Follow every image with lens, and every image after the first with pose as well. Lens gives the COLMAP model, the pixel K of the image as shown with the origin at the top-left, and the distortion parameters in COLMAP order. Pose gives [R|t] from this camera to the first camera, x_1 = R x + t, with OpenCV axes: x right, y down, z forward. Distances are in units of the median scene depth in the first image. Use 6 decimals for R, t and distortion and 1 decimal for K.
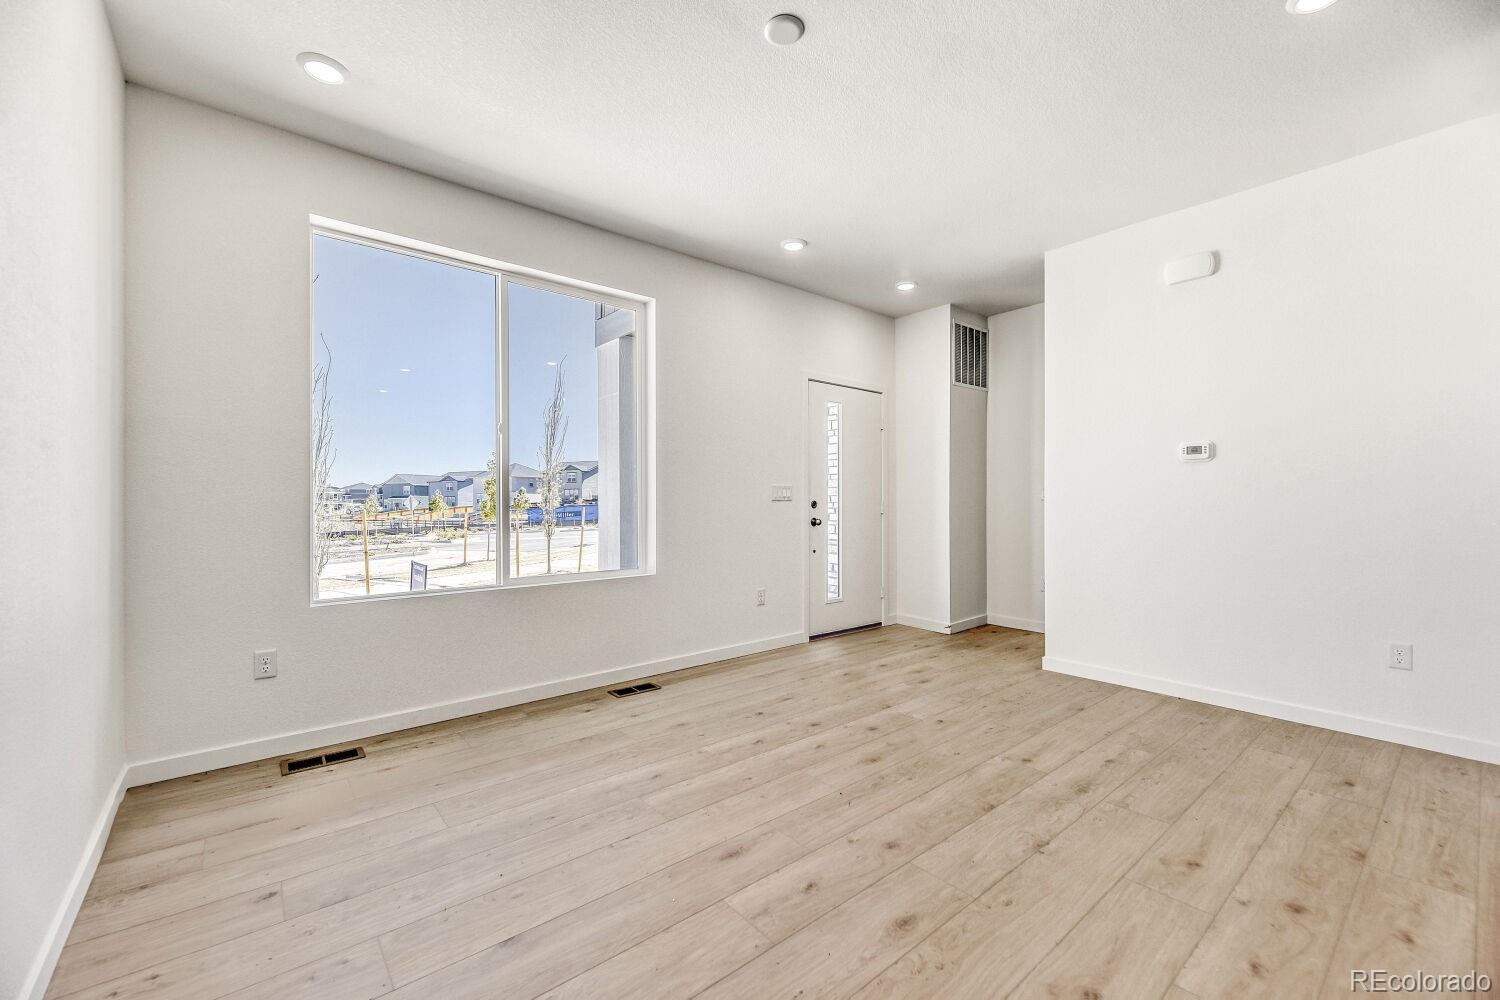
lens RADIAL K [[608.6, 0, 748.6], [0, 608.6, 503.7], [0, 0, 1]] dist [-0.001321, -0.000270]
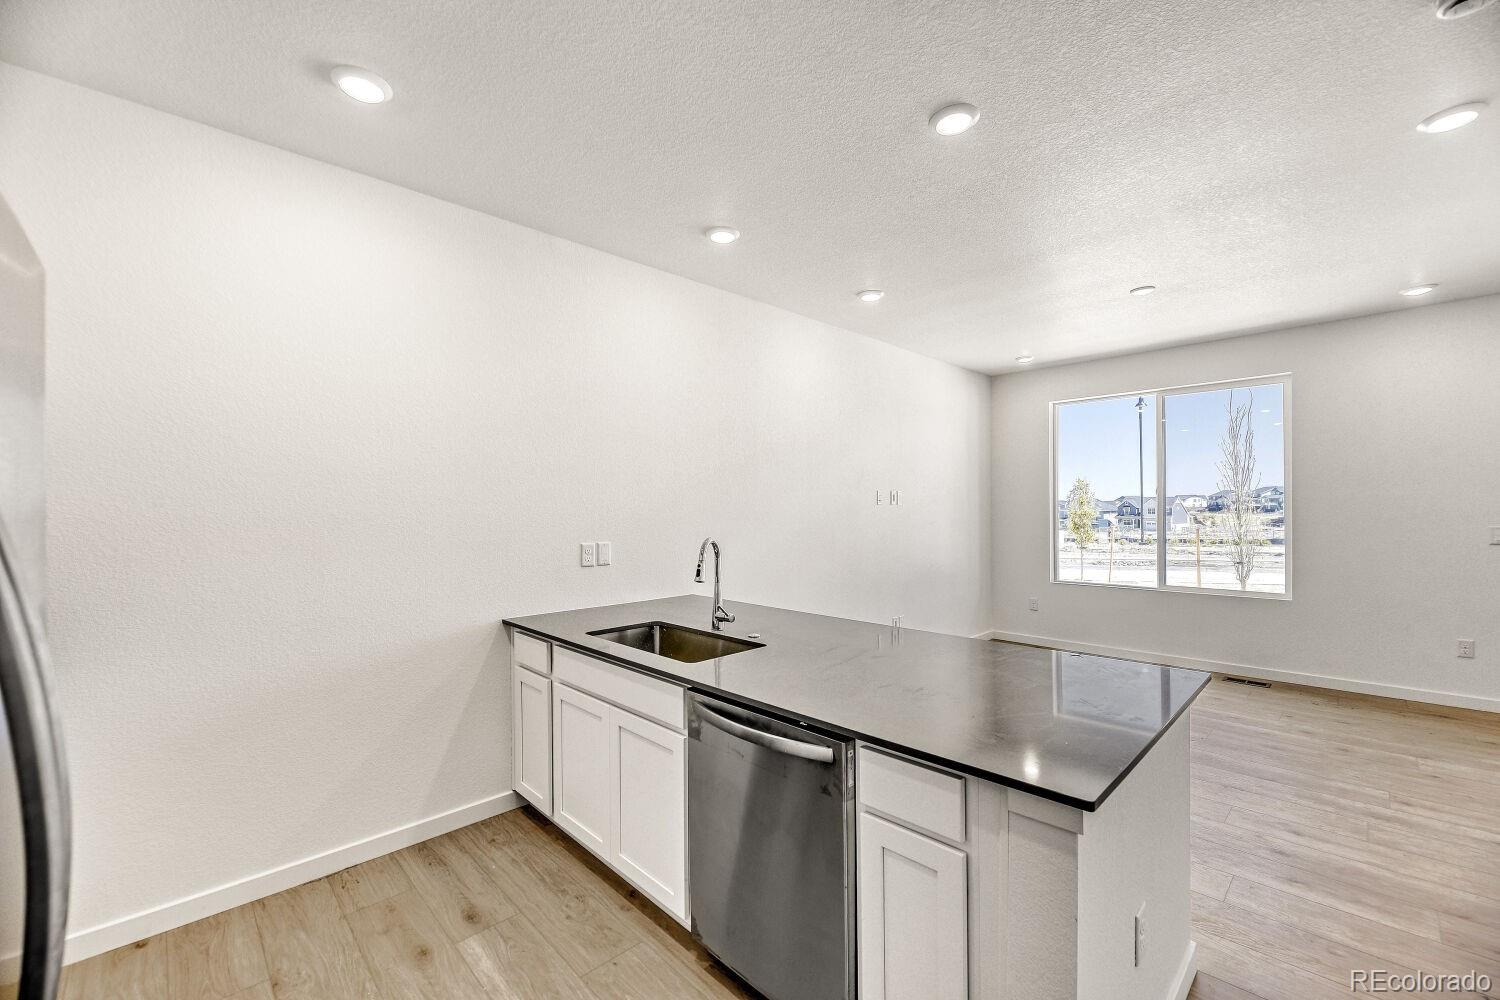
lens RADIAL K [[608.6, 0, 748.0], [0, 608.6, 500.9], [0, 0, 1]] dist [-0.001321, -0.000270]
pose [[0.085595, -0.000733, -0.996330, 1.343433], [0.008879, 0.999961, 0.000027, -0.129264], [0.996290, -0.008849, 0.085599, -0.260686]]
